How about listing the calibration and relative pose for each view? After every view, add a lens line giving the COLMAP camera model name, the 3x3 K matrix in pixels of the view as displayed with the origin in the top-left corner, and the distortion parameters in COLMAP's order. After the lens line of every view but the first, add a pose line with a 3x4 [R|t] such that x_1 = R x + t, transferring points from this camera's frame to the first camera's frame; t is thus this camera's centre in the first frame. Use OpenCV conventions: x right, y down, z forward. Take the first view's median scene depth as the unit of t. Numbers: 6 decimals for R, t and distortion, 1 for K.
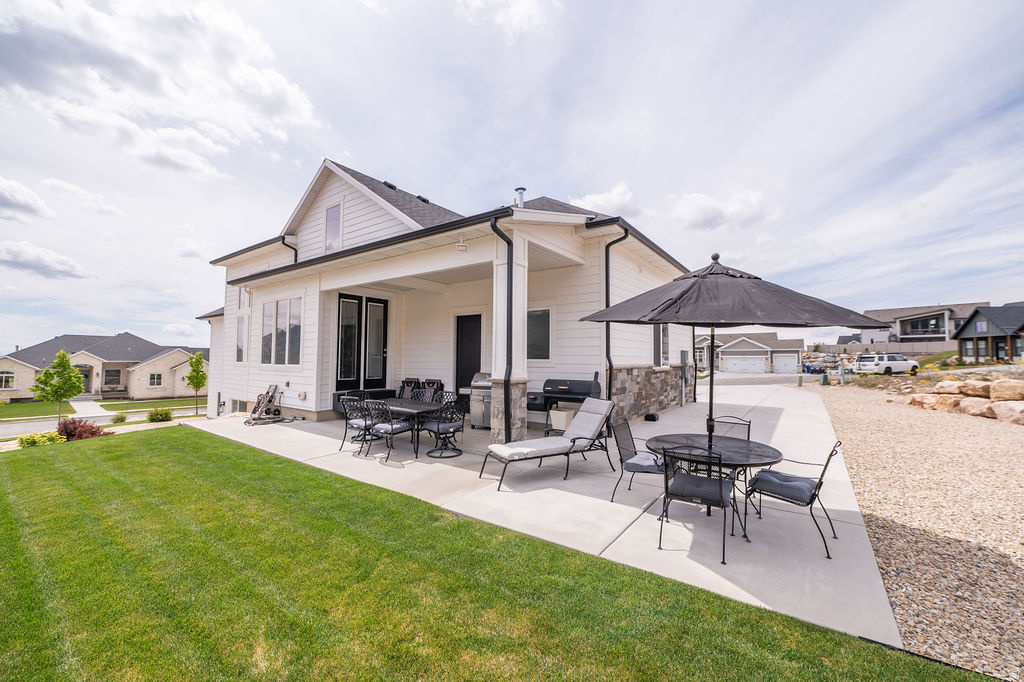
lens RADIAL K [[406.2, 0, 511.4], [0, 406.2, 345.0], [0, 0, 1]] dist [-0.002465, 0.000423]
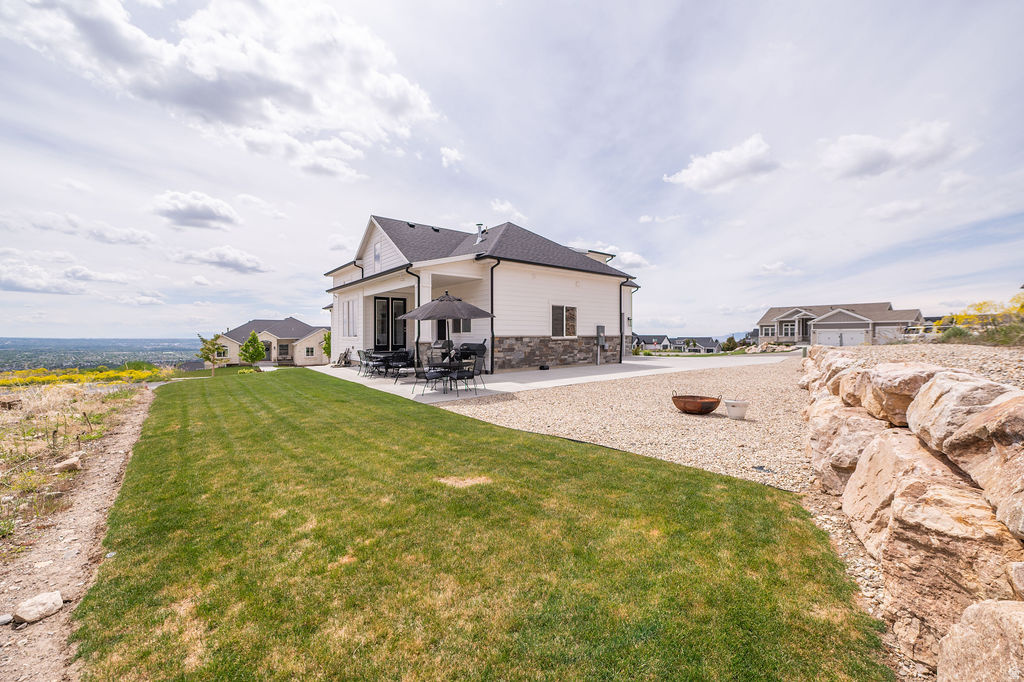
lens RADIAL K [[409.9, 0, 515.8], [0, 409.9, 337.0], [0, 0, 1]] dist [-0.009589, -0.000176]
pose [[0.964436, -0.006584, -0.264233, 0.106430], [0.016605, 0.999224, 0.035710, -0.000719], [0.263793, -0.038827, 0.963797, -0.094845]]
